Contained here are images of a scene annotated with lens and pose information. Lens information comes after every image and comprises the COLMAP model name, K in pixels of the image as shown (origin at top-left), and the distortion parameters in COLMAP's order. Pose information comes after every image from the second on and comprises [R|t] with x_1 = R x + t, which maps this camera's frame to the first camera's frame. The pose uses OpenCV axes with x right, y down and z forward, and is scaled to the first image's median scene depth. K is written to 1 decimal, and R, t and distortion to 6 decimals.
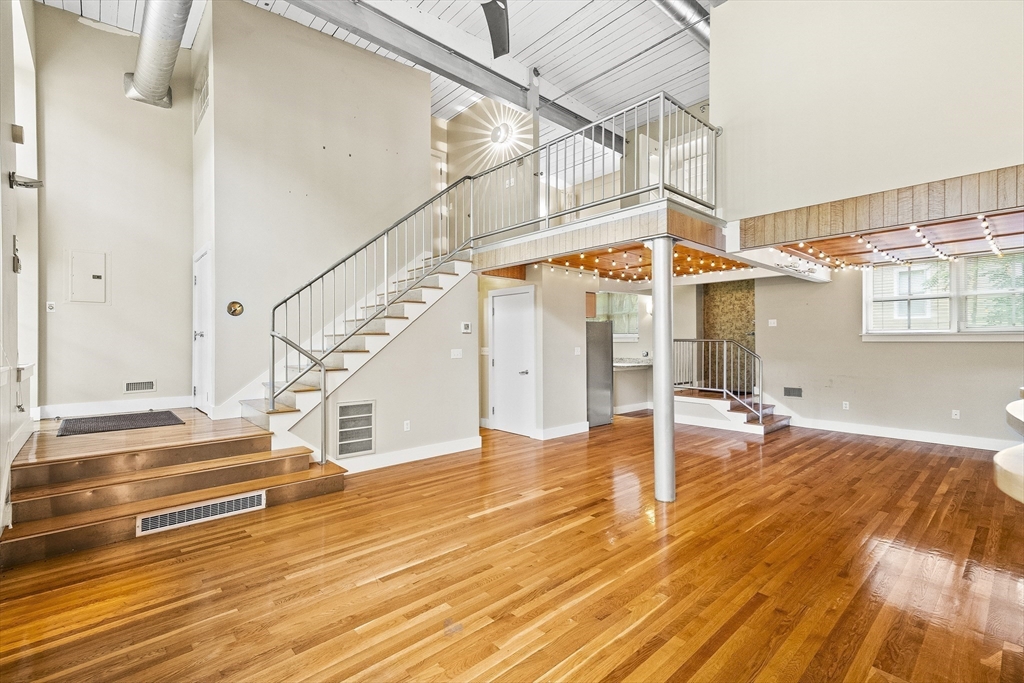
lens RADIAL K [[466.4, 0, 501.1], [0, 466.4, 339.8], [0, 0, 1]] dist [0.020079, 0.000589]
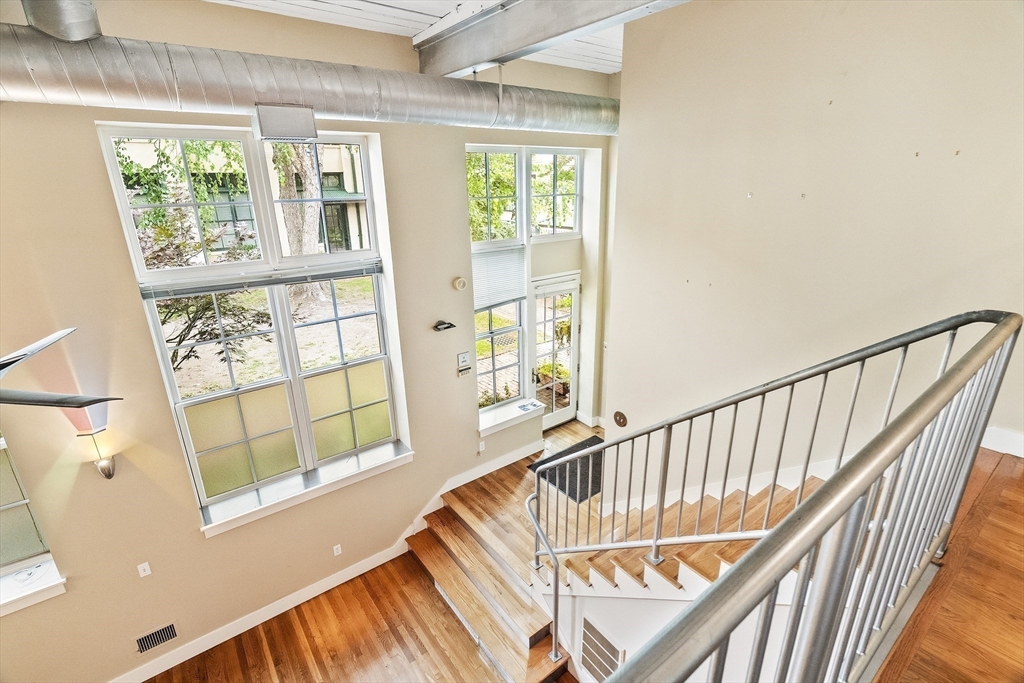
lens RADIAL K [[466.4, 0, 519.1], [0, 466.4, 341.5], [0, 0, 1]] dist [0.020079, 0.000589]
pose [[-0.080243, 0.321965, -0.943345, 0.165101], [0.022538, 0.946741, 0.321207, -0.369509], [0.996520, 0.004513, -0.083226, 0.680222]]
